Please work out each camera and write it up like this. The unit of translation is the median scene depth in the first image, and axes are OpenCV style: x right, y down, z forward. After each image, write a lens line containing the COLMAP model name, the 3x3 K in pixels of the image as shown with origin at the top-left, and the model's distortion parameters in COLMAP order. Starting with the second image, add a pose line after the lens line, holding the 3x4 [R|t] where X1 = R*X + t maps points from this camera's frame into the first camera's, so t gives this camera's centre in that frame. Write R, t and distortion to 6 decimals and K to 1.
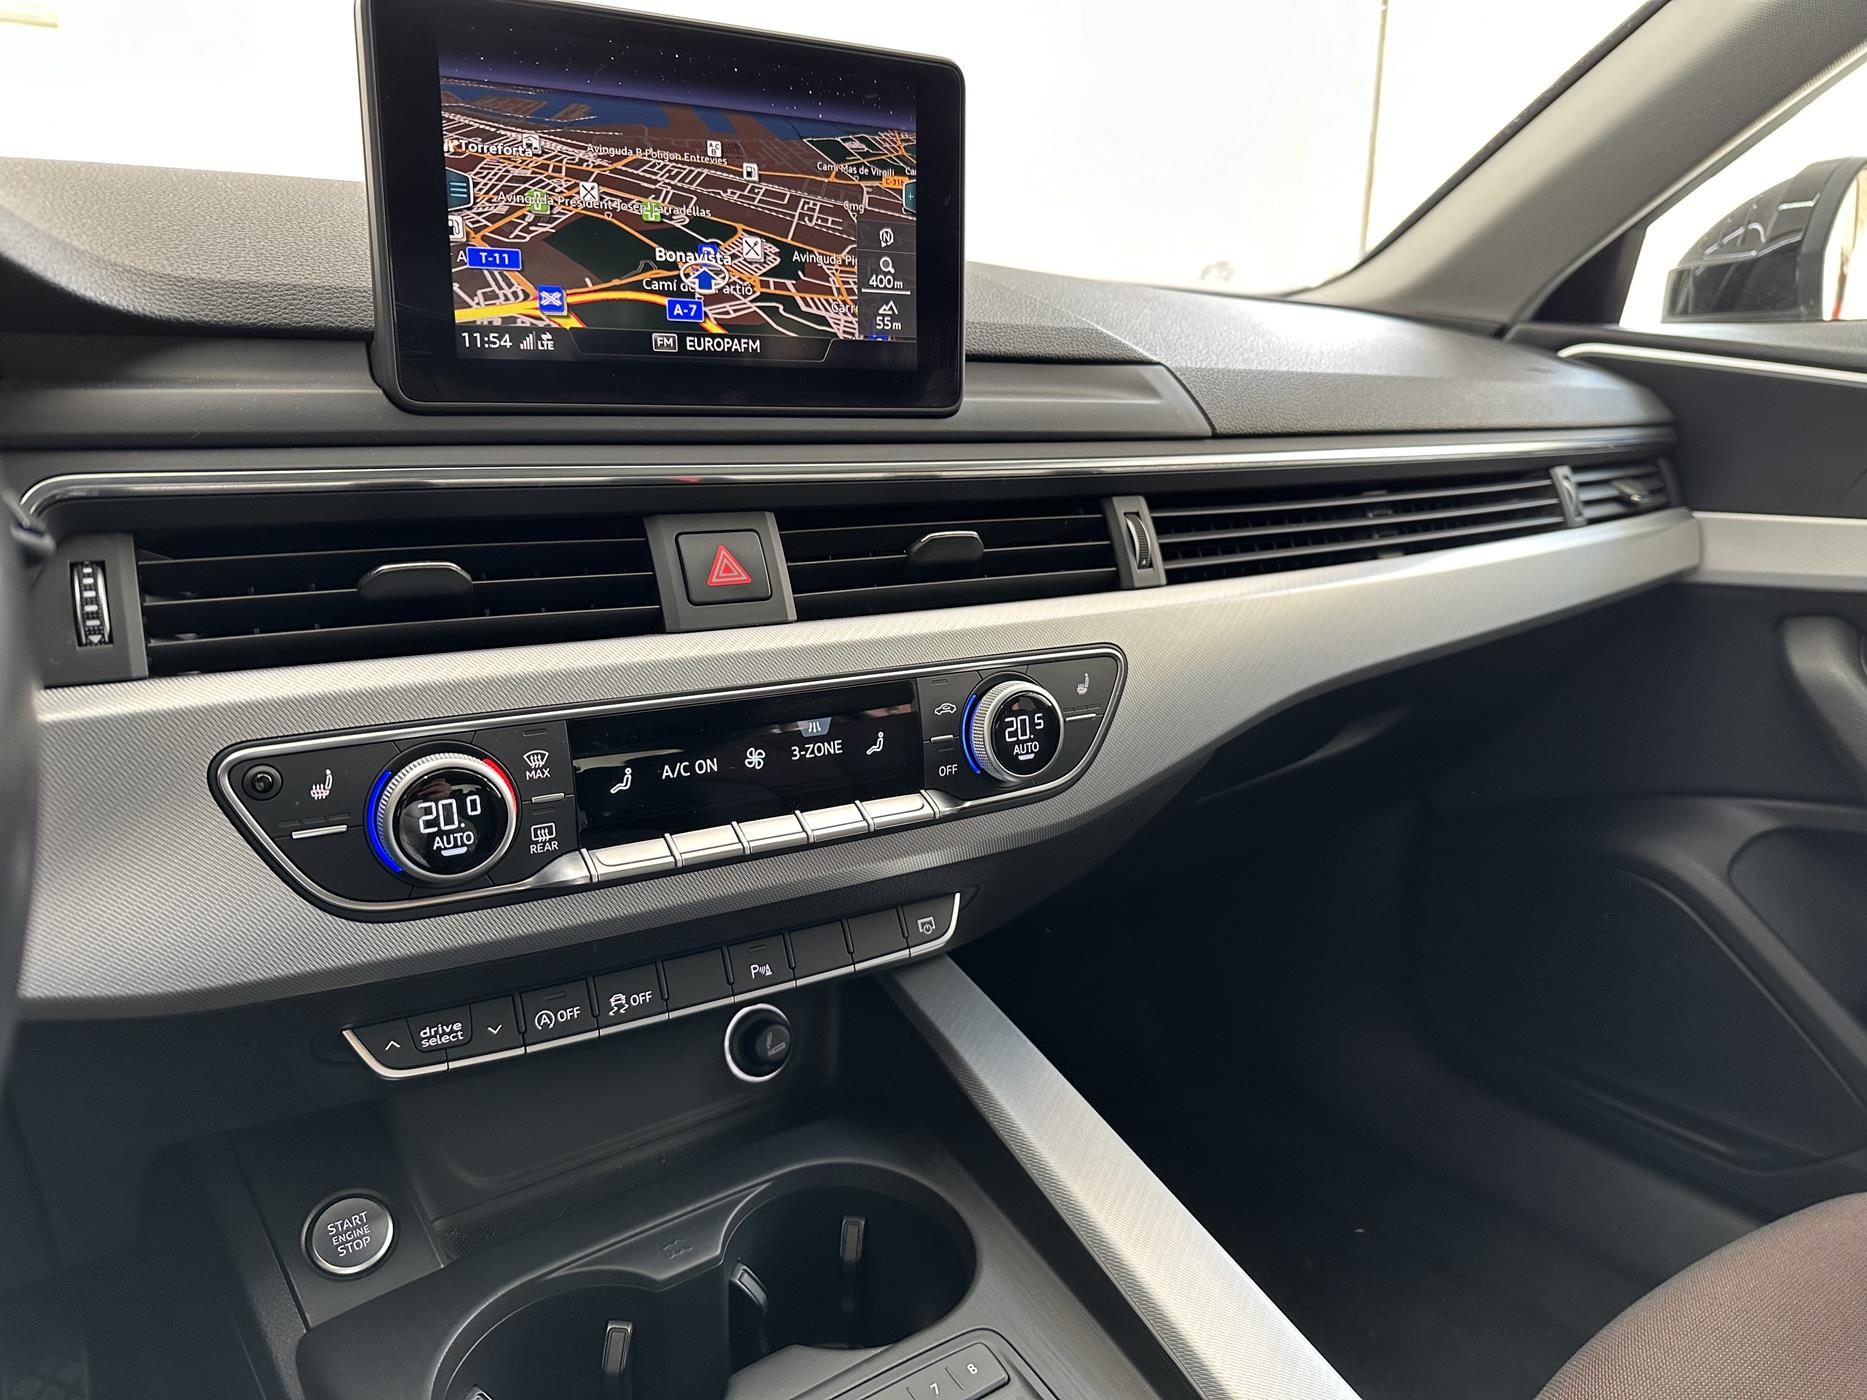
lens RADIAL K [[1317.9, 0, 933.5], [0, 1317.9, 700.0], [0, 0, 1]] dist [-0.000014, -0.001109]
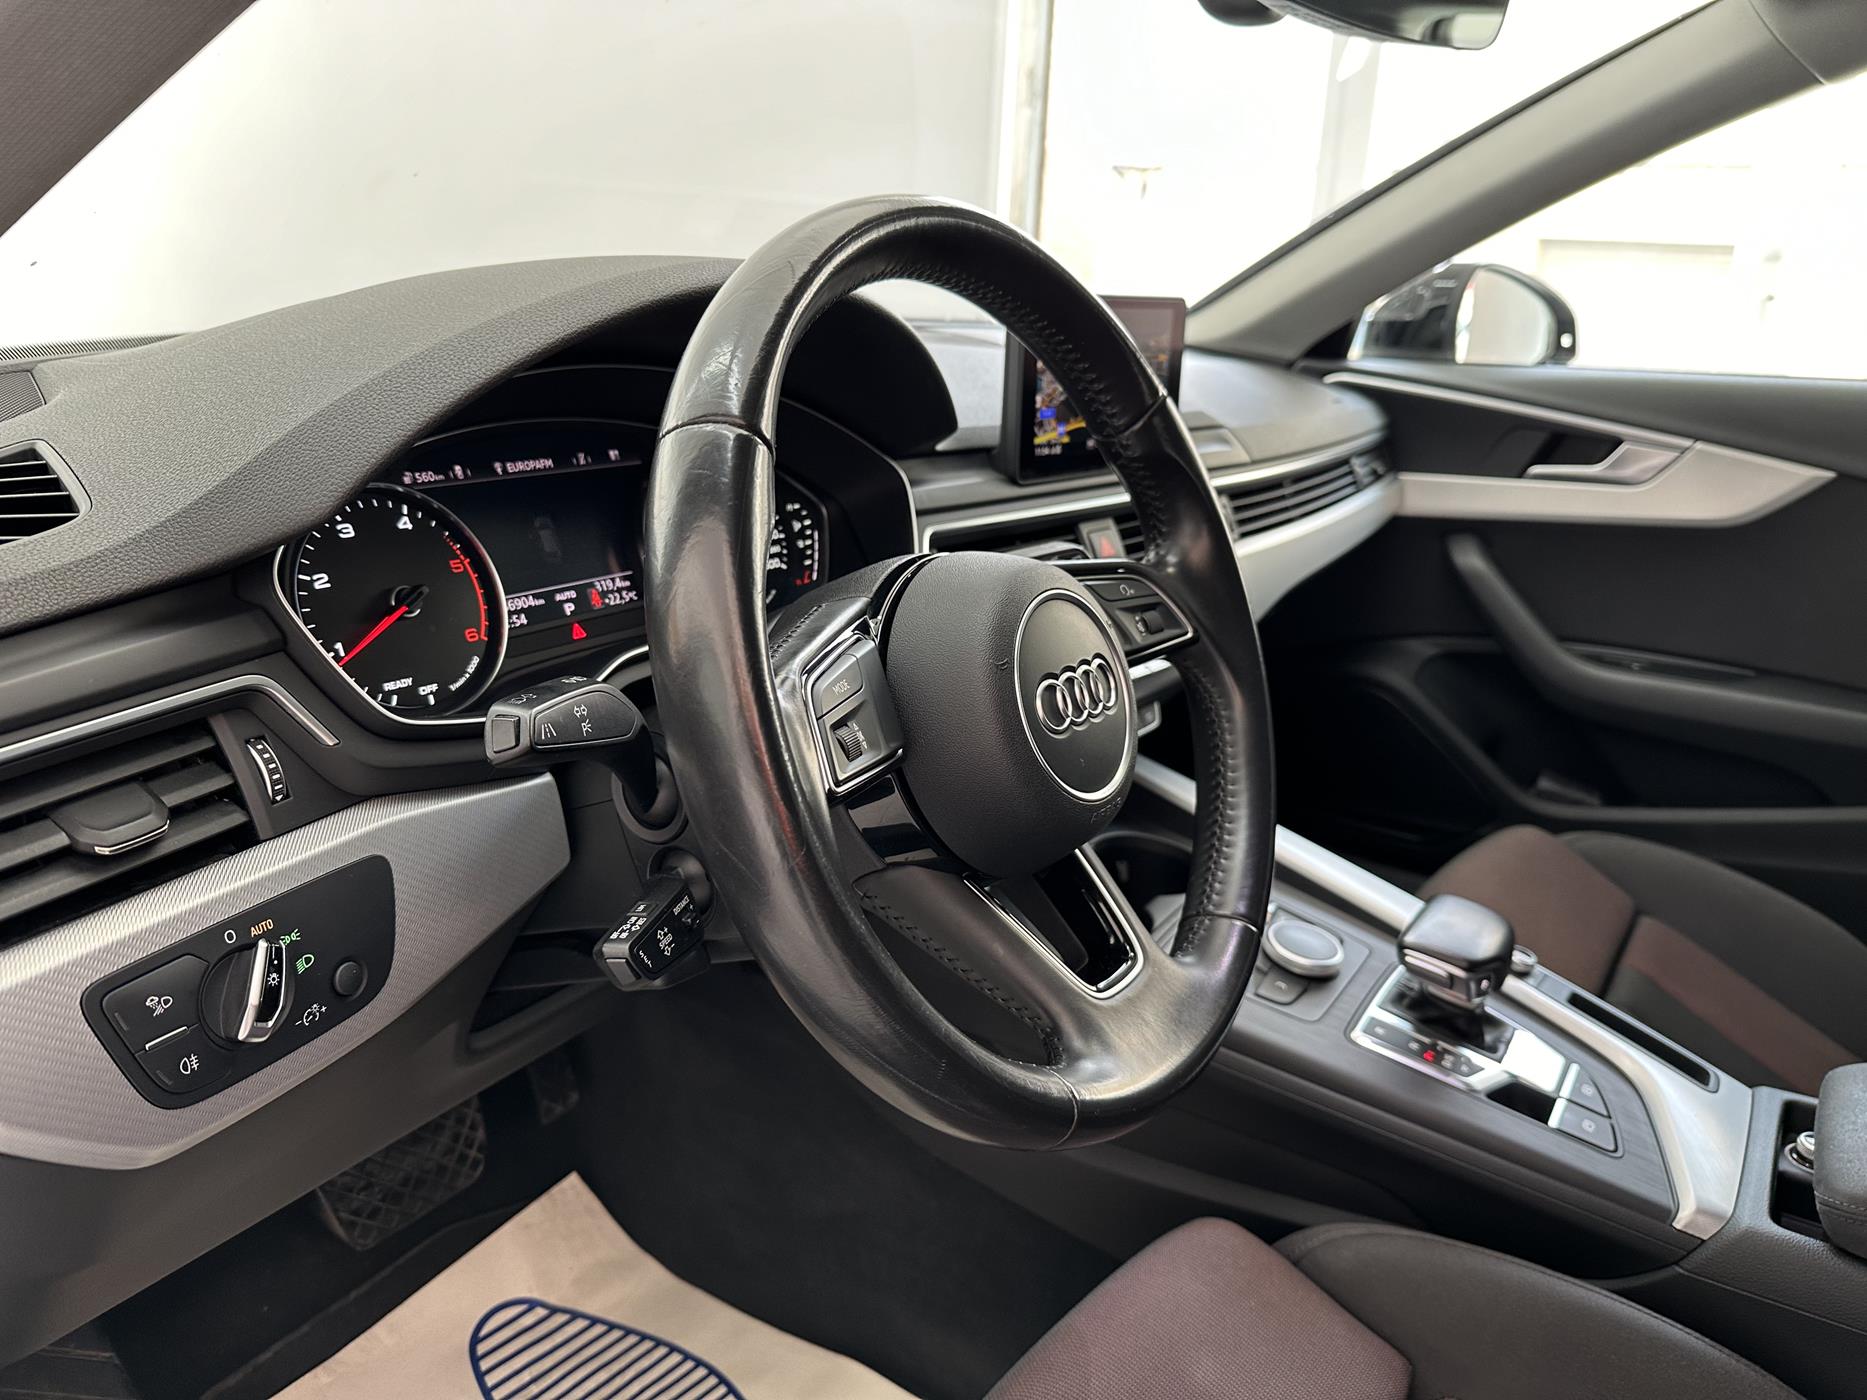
lens RADIAL K [[1298.7, 0, 933.5], [0, 1298.7, 700.0], [0, 0, 1]] dist [0.001799, 0.000203]
pose [[0.950857, -0.077722, 0.299716, -0.844584], [0.054302, 0.994840, 0.085705, -0.040200], [-0.304830, -0.065218, 0.950171, -0.722741]]
